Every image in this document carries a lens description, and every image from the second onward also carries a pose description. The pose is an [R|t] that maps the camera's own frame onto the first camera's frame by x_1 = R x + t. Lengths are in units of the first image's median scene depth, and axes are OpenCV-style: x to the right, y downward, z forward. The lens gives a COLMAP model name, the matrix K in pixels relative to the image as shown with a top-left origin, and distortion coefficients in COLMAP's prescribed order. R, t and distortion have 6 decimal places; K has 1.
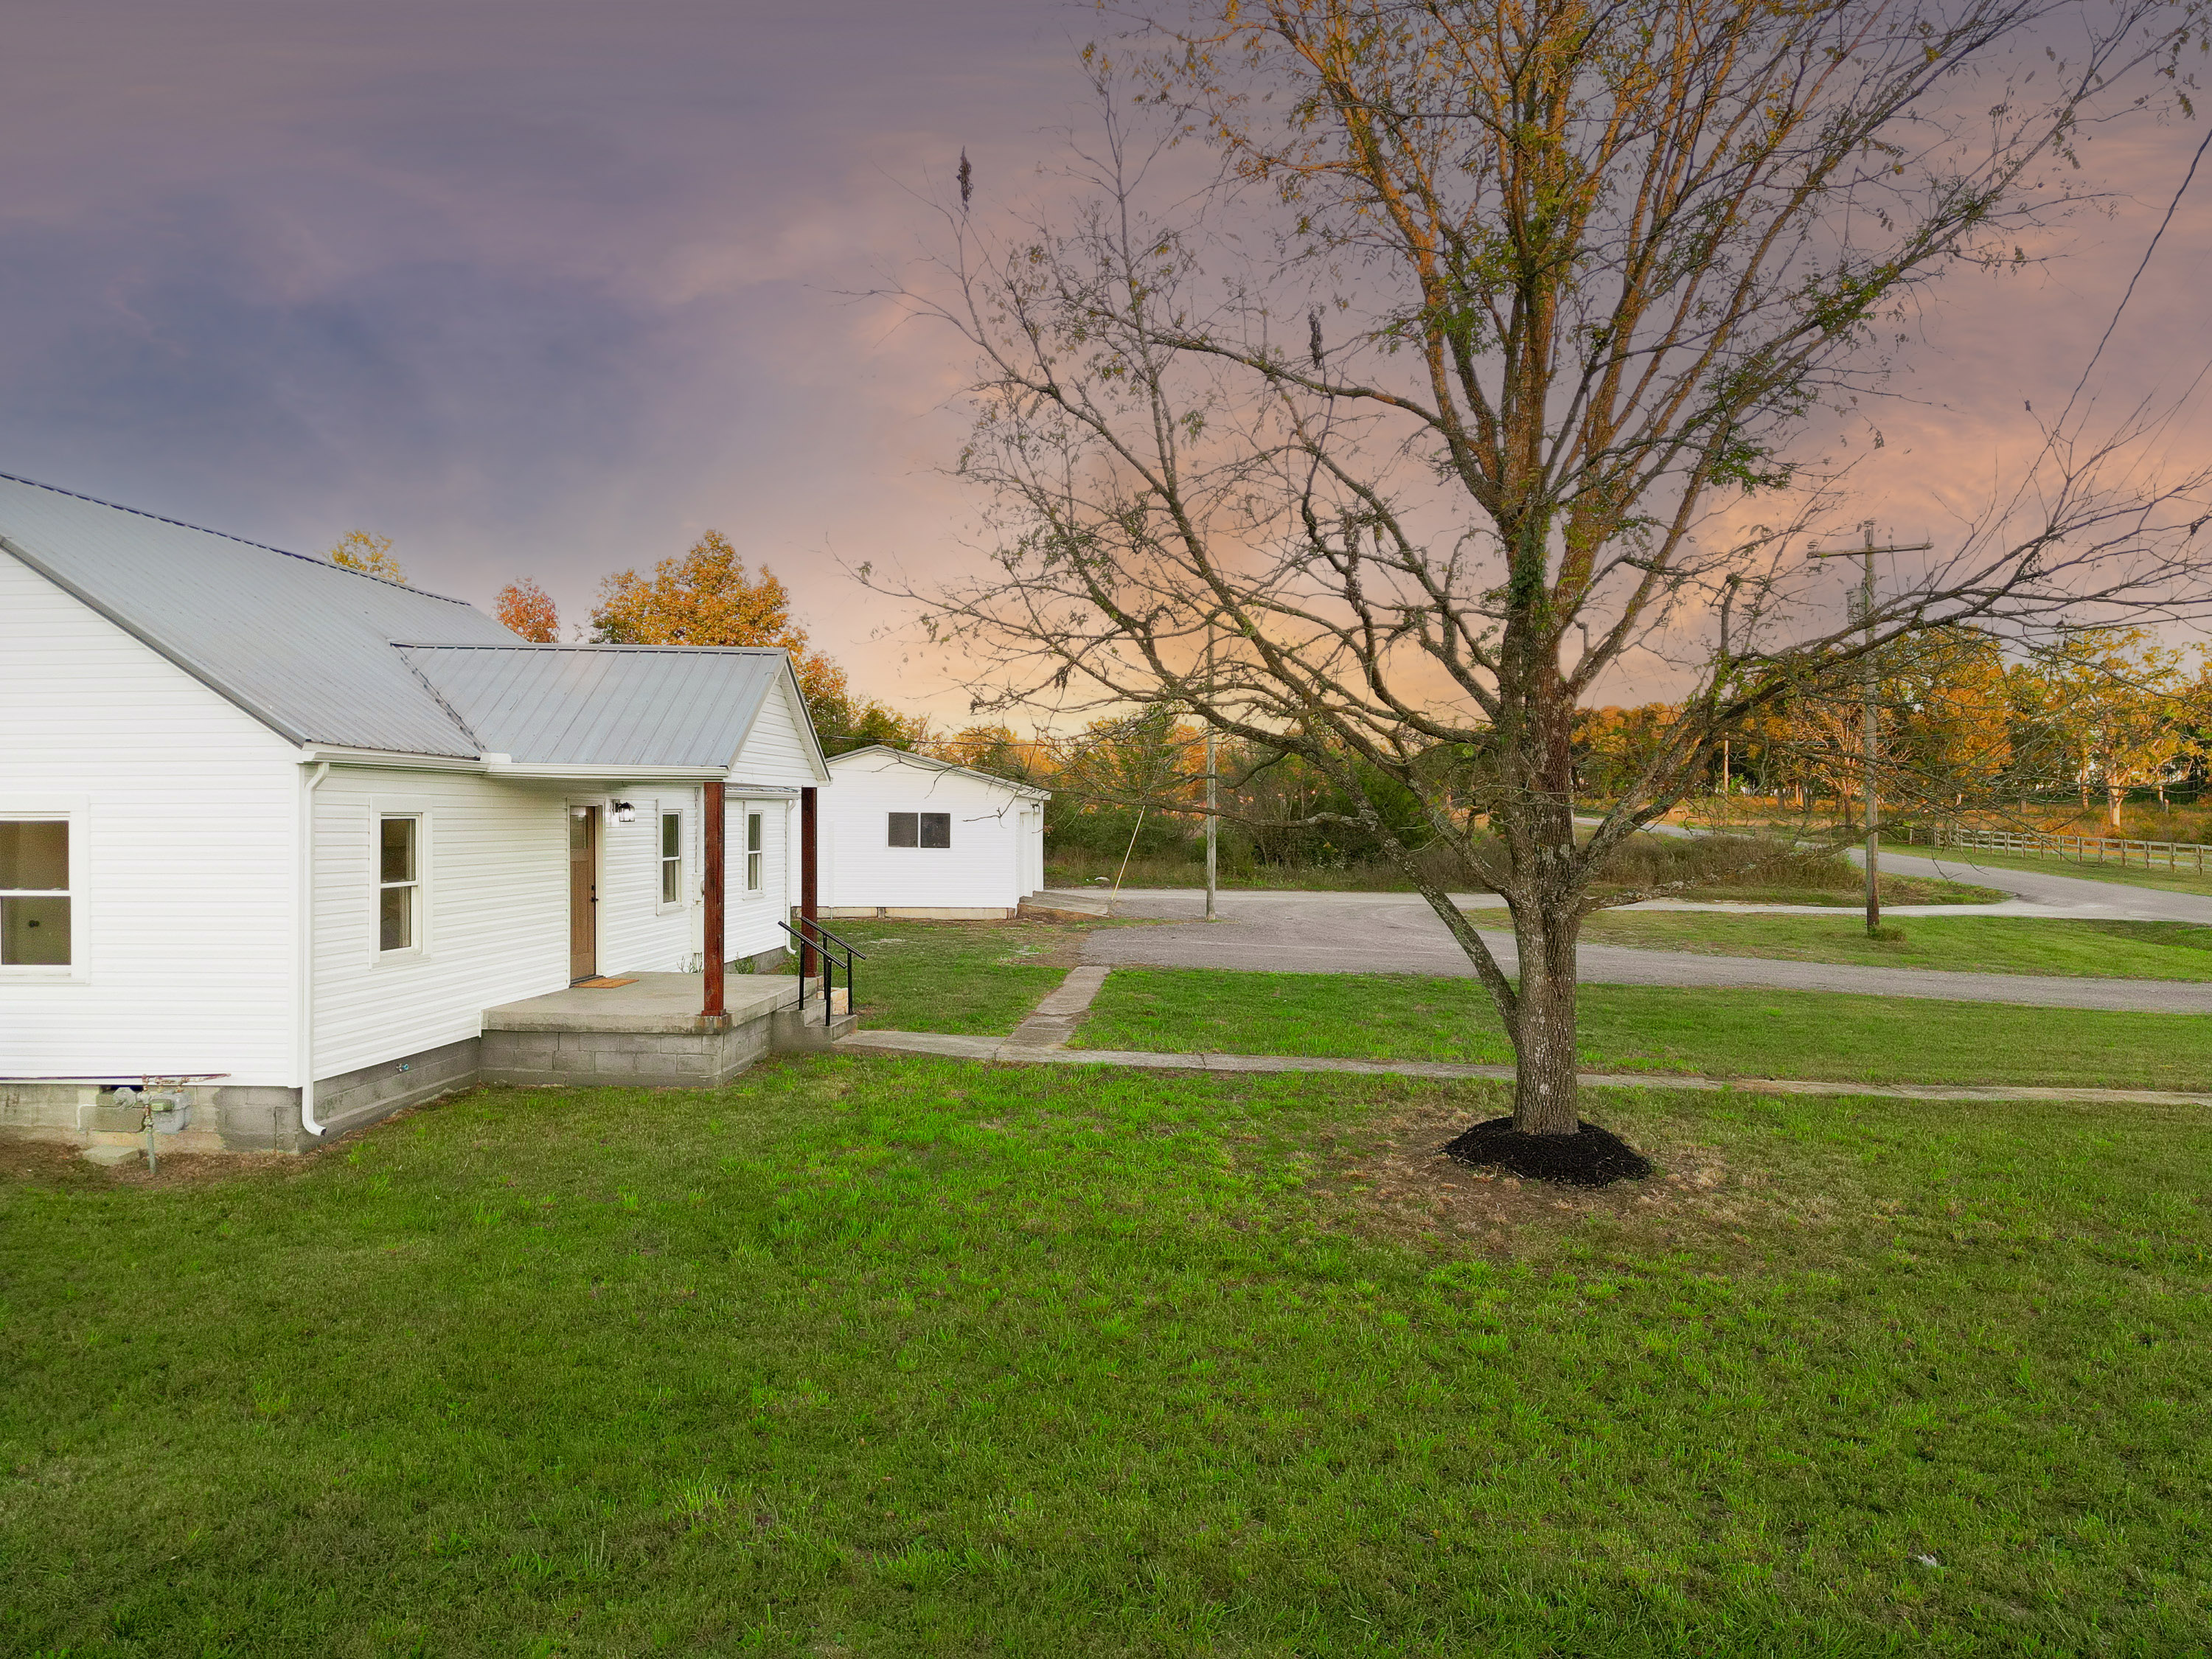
lens RADIAL K [[1541.1, 0, 1106.0], [0, 1541.1, 829.5], [0, 0, 1]] dist [0.047689, -0.035902]
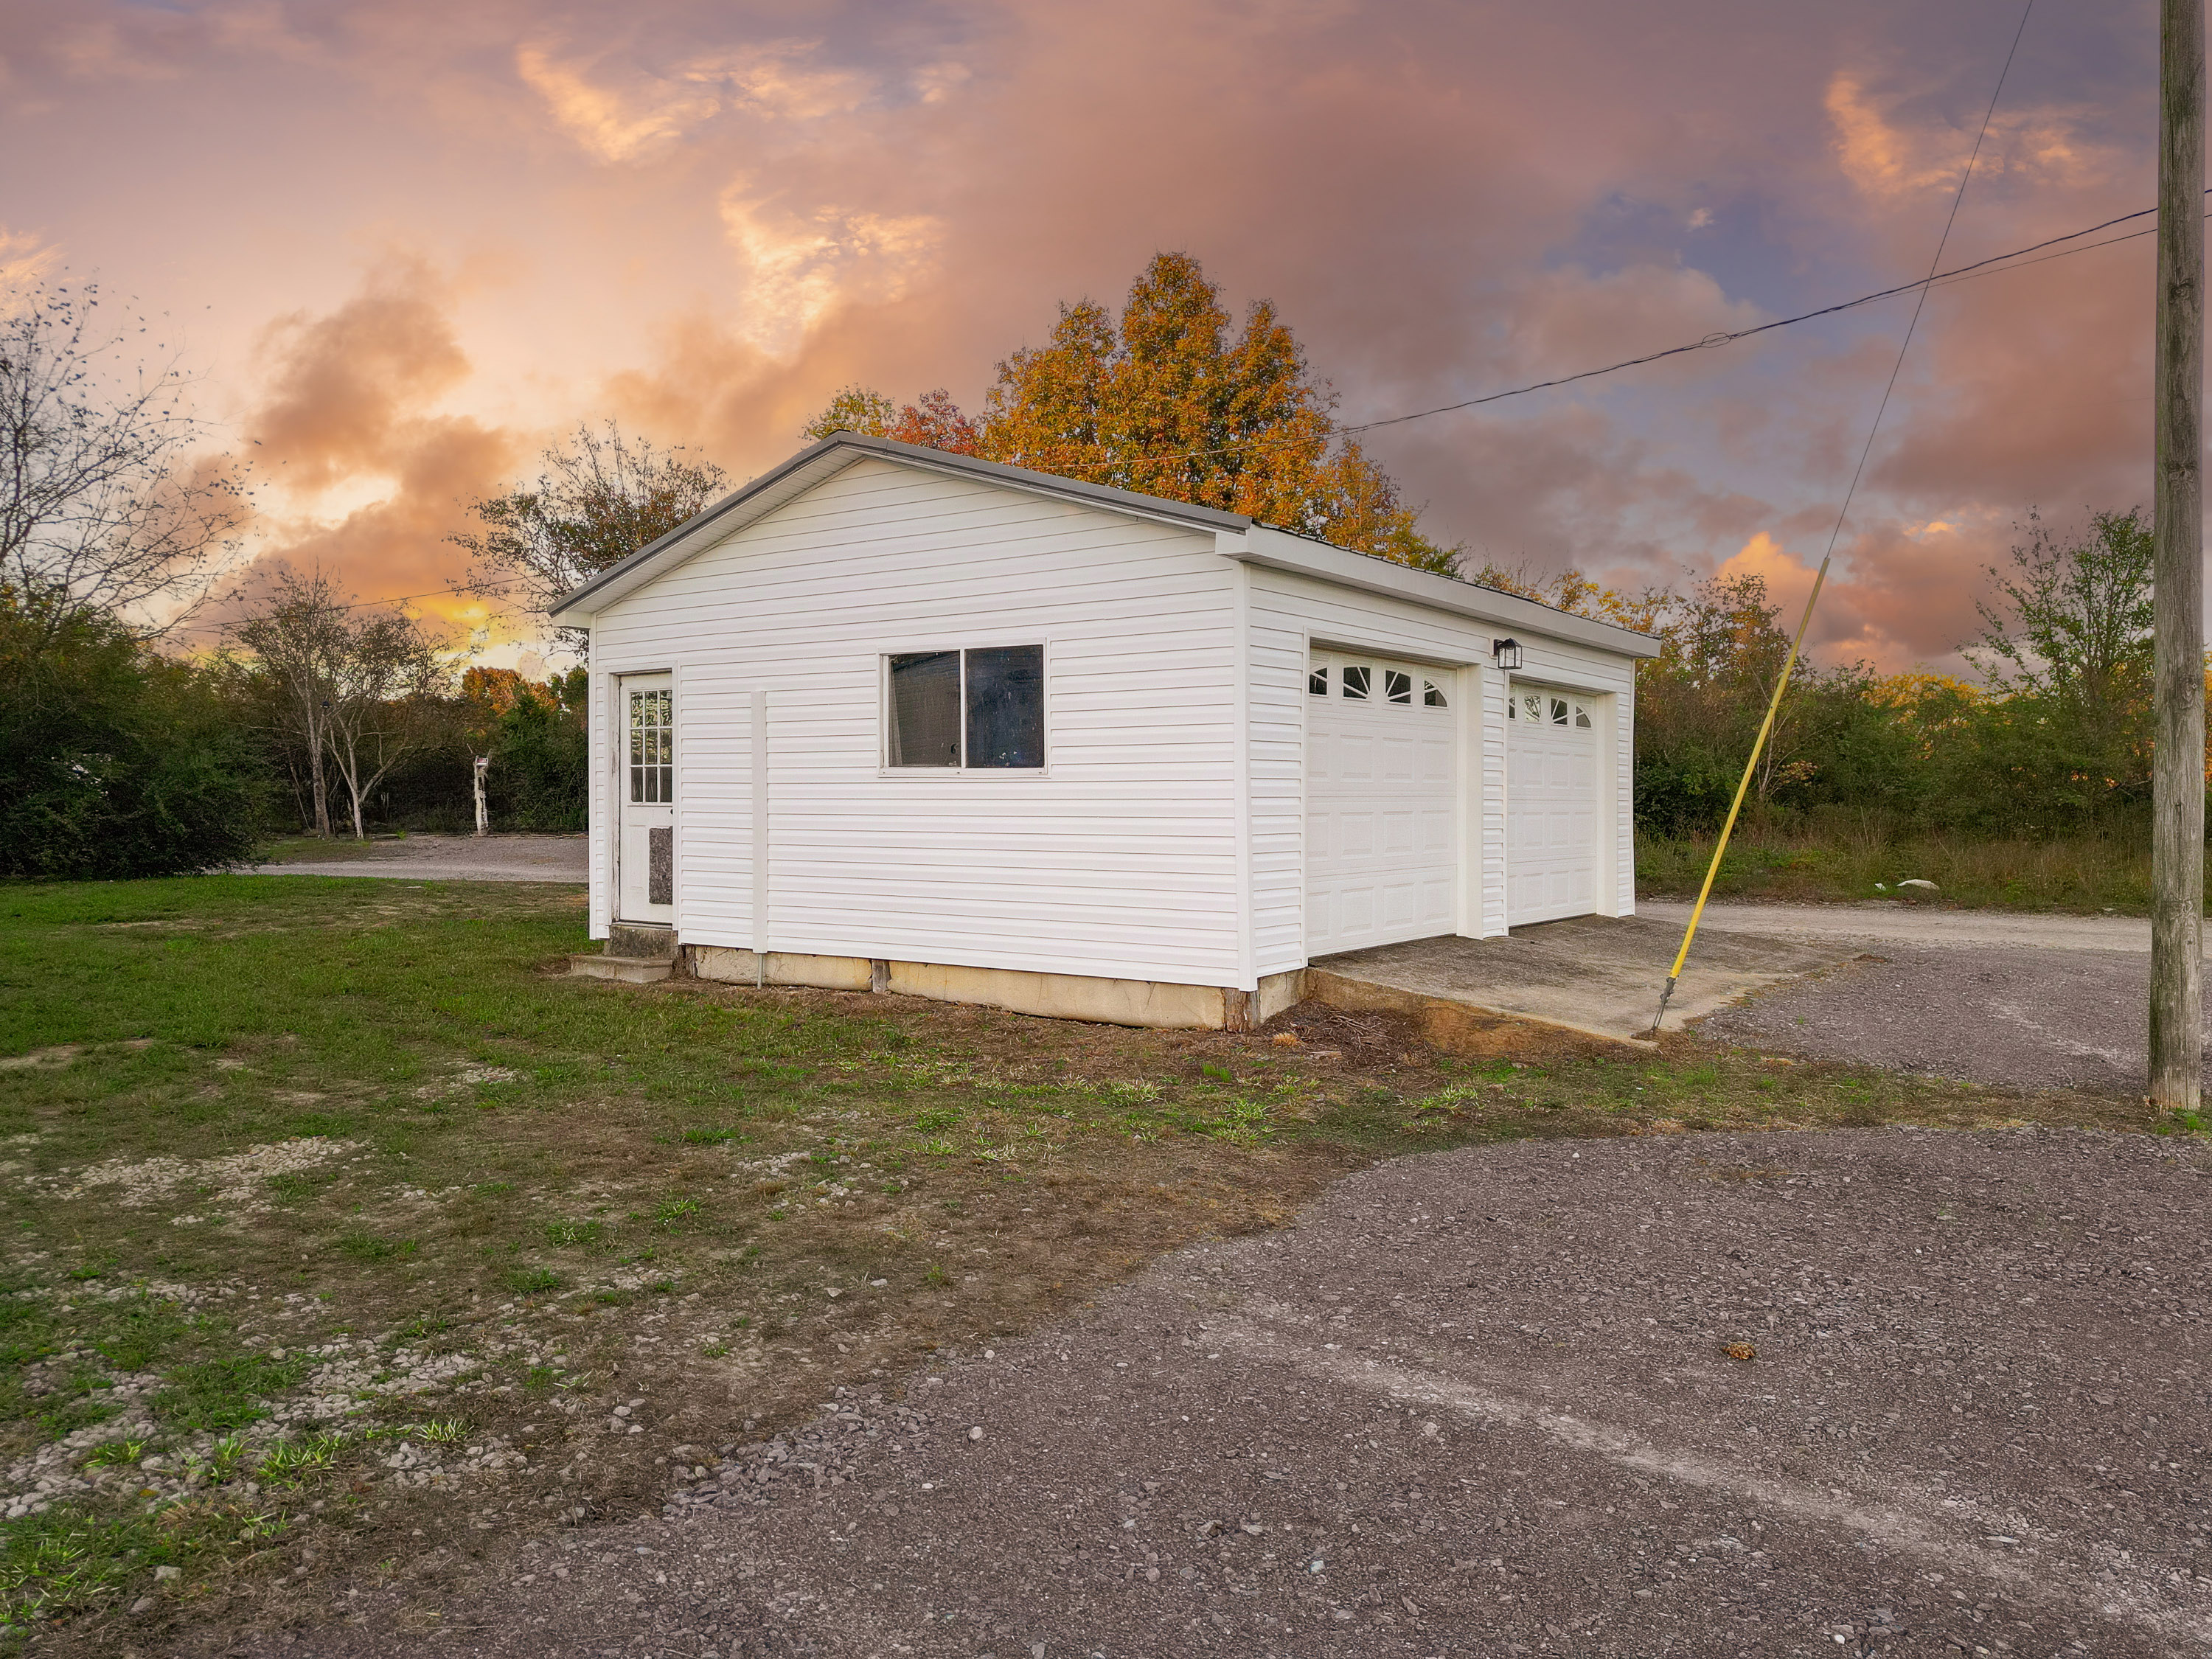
lens RADIAL K [[1555.5, 0, 1095.9], [0, 1555.5, 827.2], [0, 0, 1]] dist [0.074304, -0.072521]
pose [[0.856727, 0.006288, -0.515732, 0.112090], [0.010398, 0.999512, 0.029460, 0.029107], [0.515666, -0.030601, 0.856243, 1.501499]]
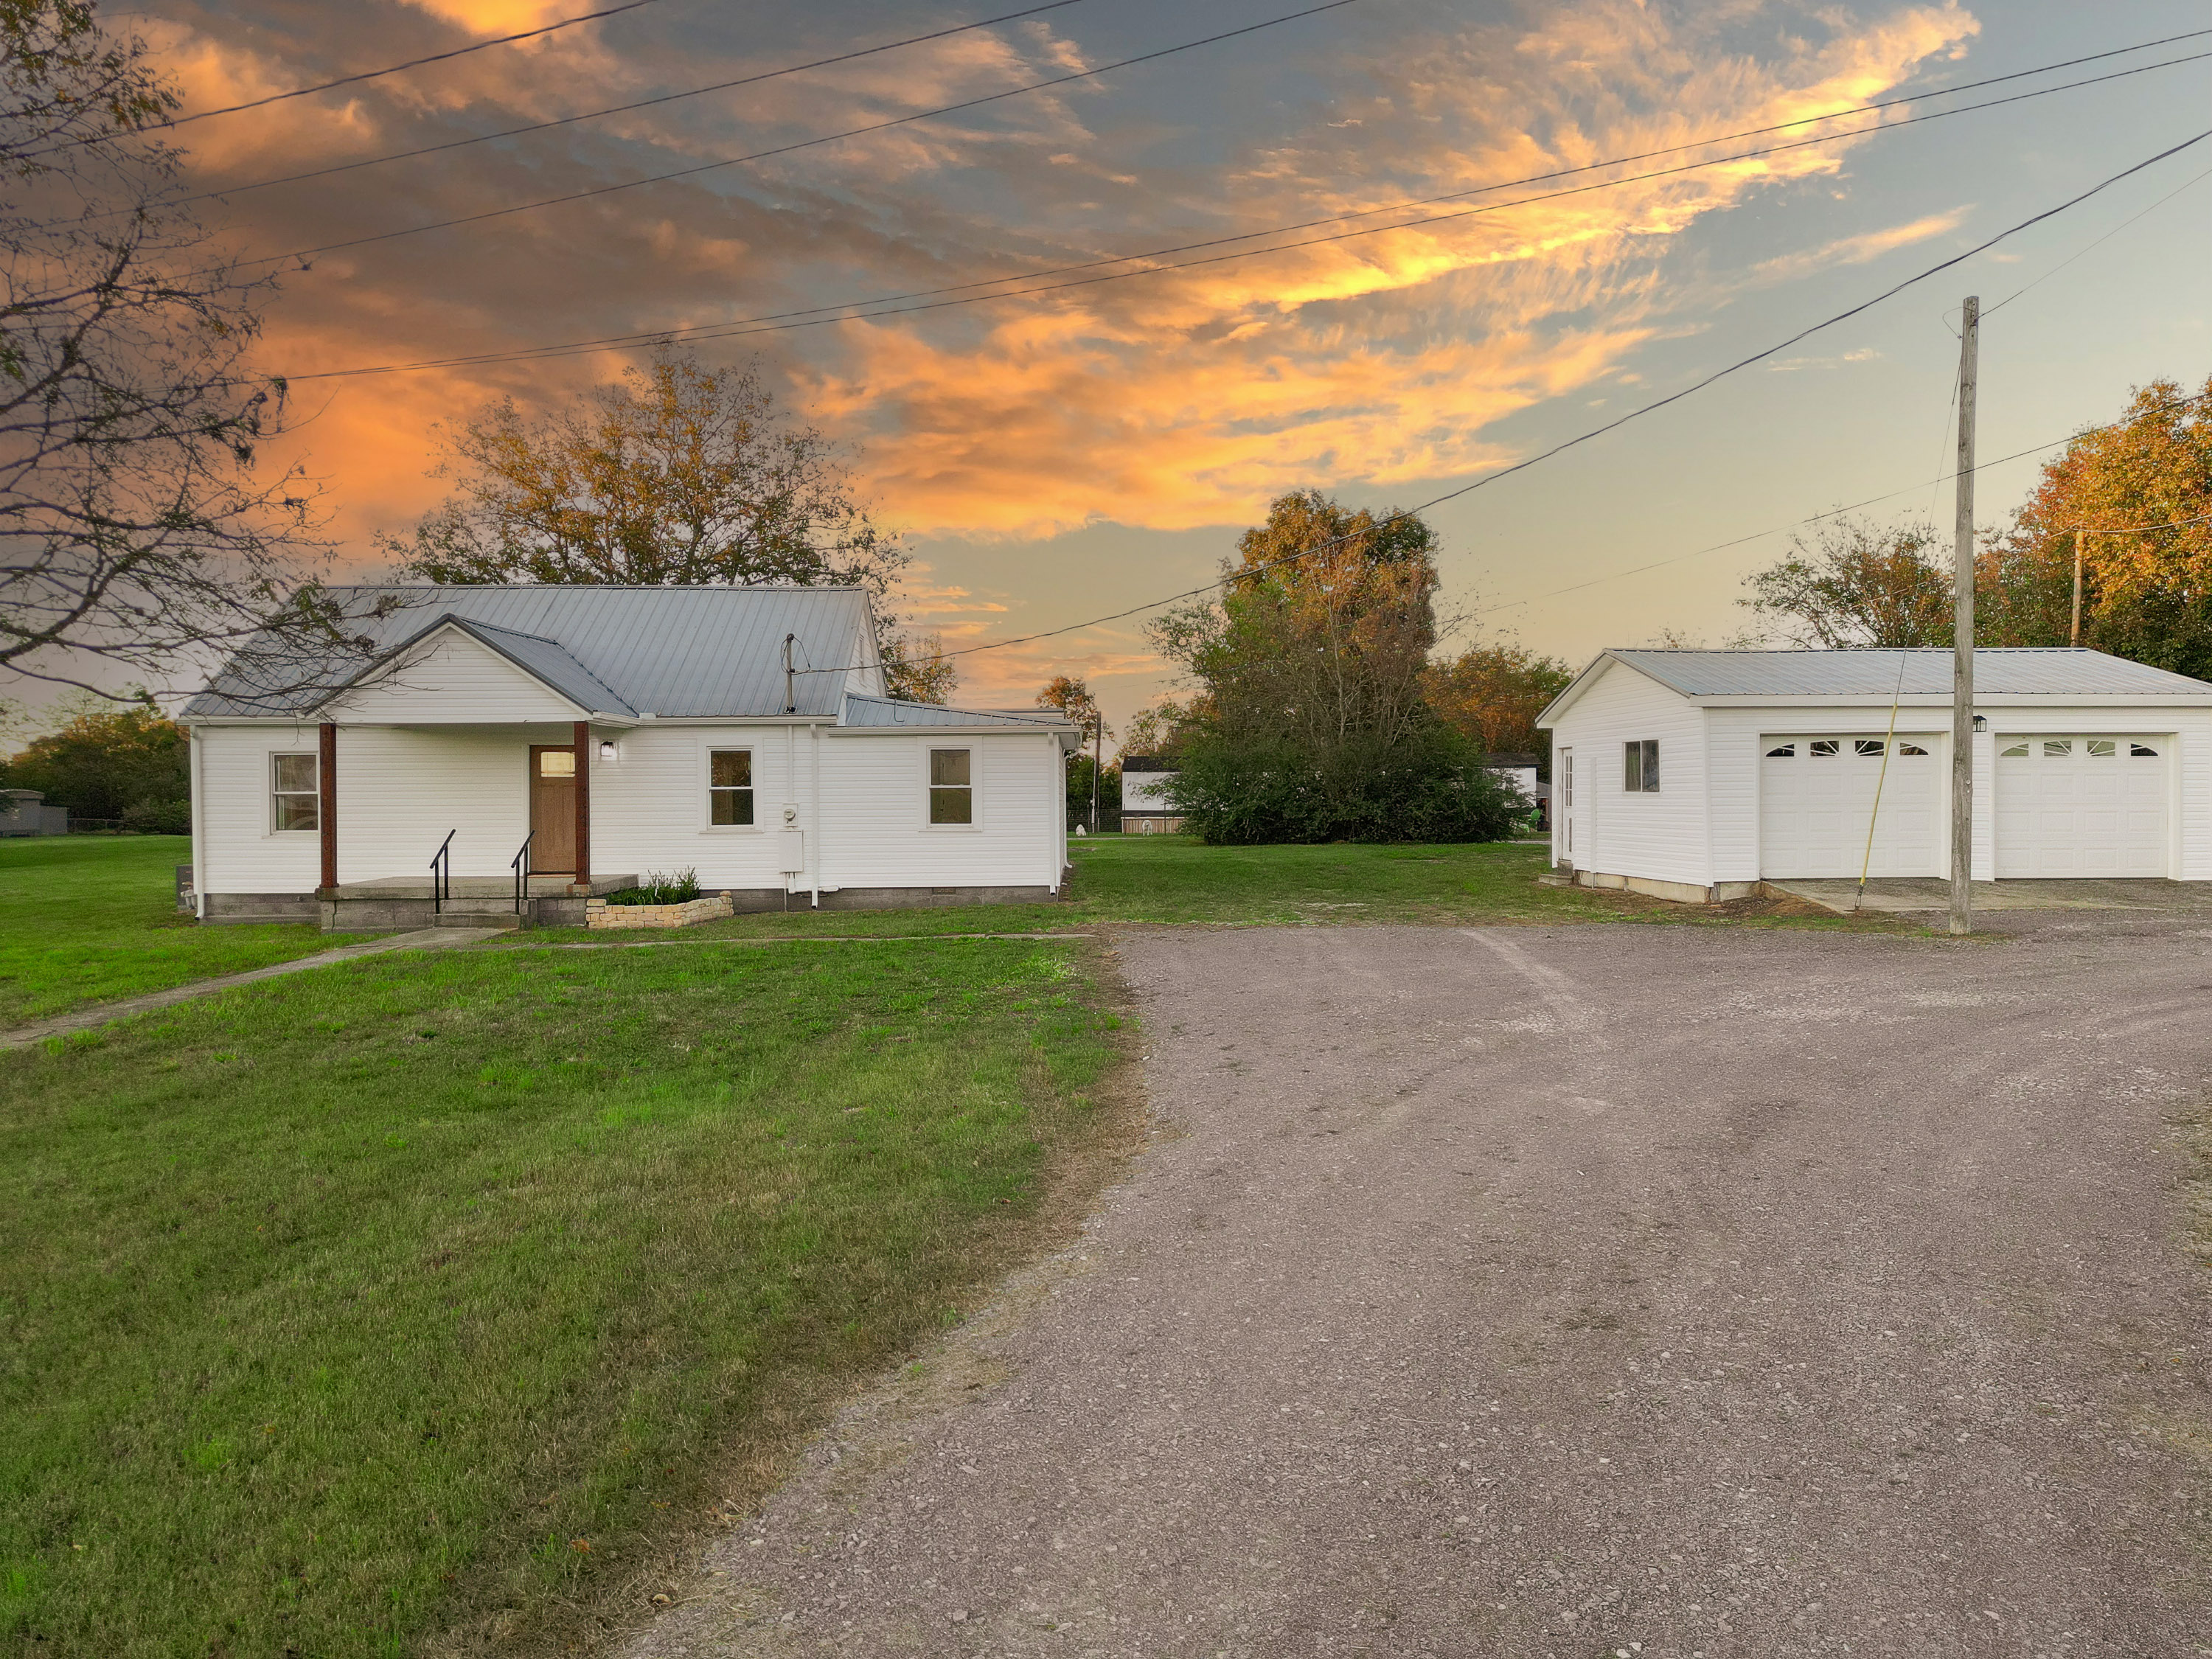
lens RADIAL K [[1552.6, 0, 1090.3], [0, 1552.6, 830.0], [0, 0, 1]] dist [0.090586, -0.080593]
pose [[0.140516, 0.017288, -0.989927, 1.062406], [0.017670, 0.999645, 0.019966, 0.021148], [0.989921, -0.020298, 0.140161, 1.311115]]
